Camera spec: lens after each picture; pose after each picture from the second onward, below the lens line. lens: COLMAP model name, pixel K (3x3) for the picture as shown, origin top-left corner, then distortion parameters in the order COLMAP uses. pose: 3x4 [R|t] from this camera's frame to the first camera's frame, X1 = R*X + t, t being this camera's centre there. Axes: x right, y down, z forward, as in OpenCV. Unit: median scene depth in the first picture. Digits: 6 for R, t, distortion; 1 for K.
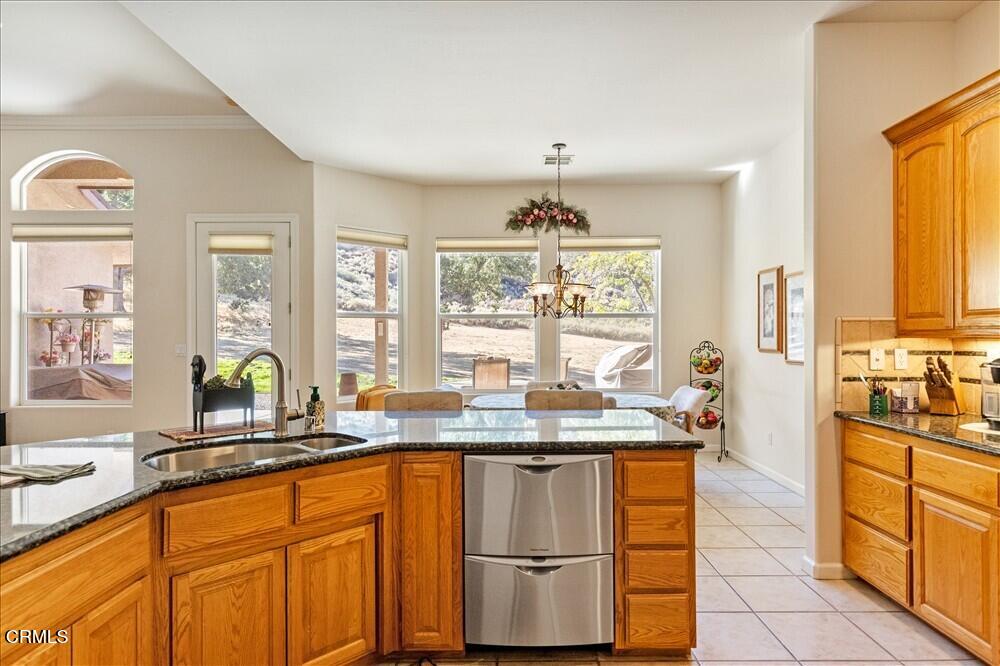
lens RADIAL K [[566.0, 0, 504.6], [0, 566.0, 334.5], [0, 0, 1]] dist [0.002026, 0.000545]
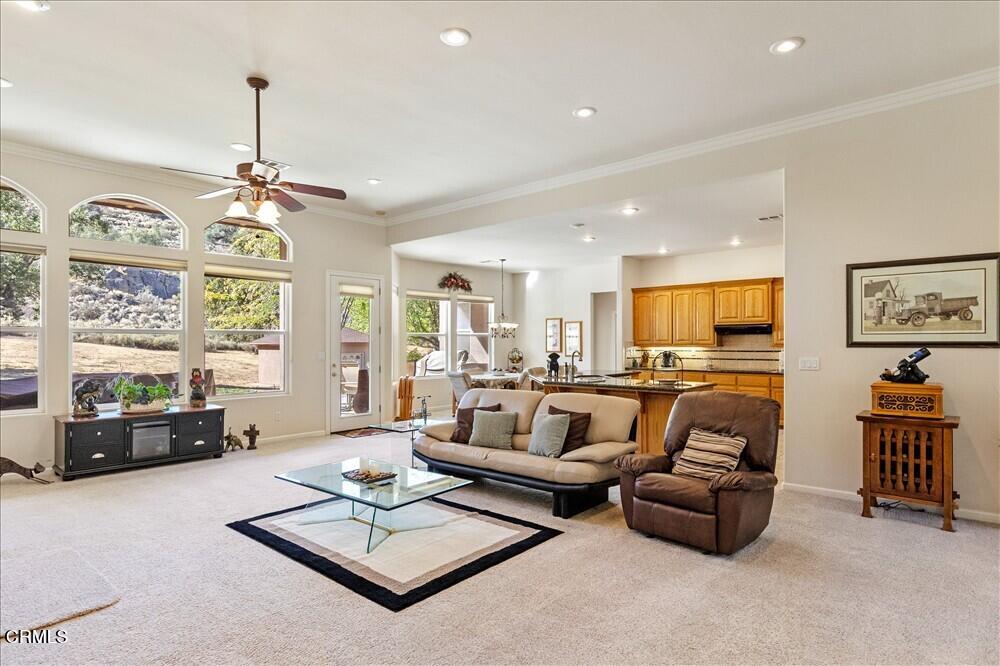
lens RADIAL K [[543.6, 0, 501.3], [0, 543.6, 340.2], [0, 0, 1]] dist [0.002652, 0.000335]
pose [[0.657338, 0.004305, 0.753583, -1.428548], [-0.000159, 0.999984, -0.005575, -0.008134], [-0.753596, 0.003545, 0.657329, -0.369465]]
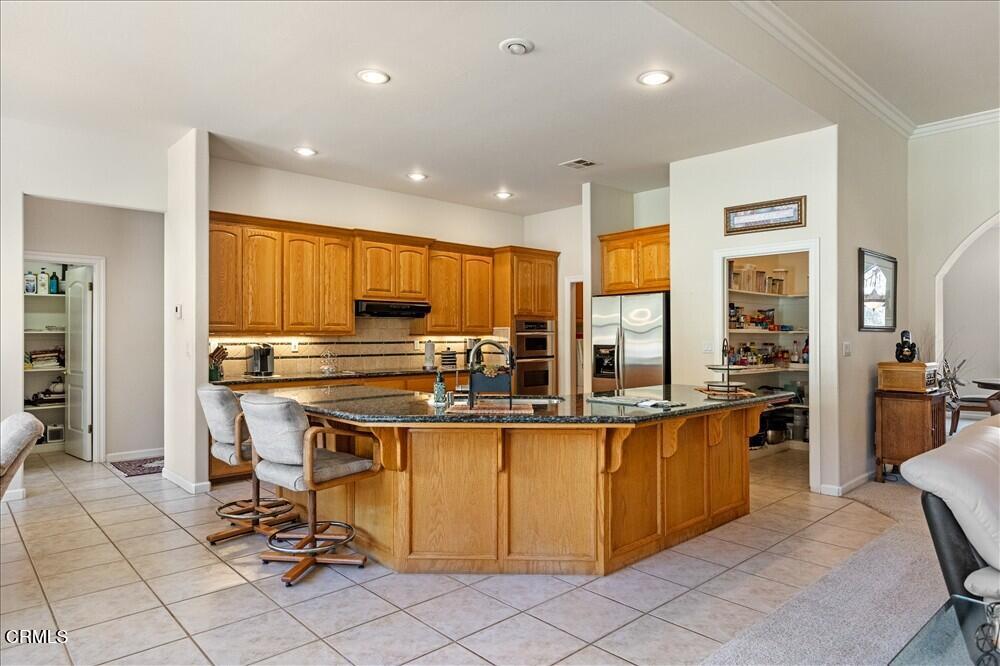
lens RADIAL K [[607.8, 0, 506.1], [0, 607.8, 337.4], [0, 0, 1]] dist [0.004666, 0.001314]
pose [[-0.682552, 0.002449, 0.730833, -0.710085], [0.002084, 0.999997, -0.001405, 0.009194], [-0.730834, 0.000564, -0.682555, 0.902911]]
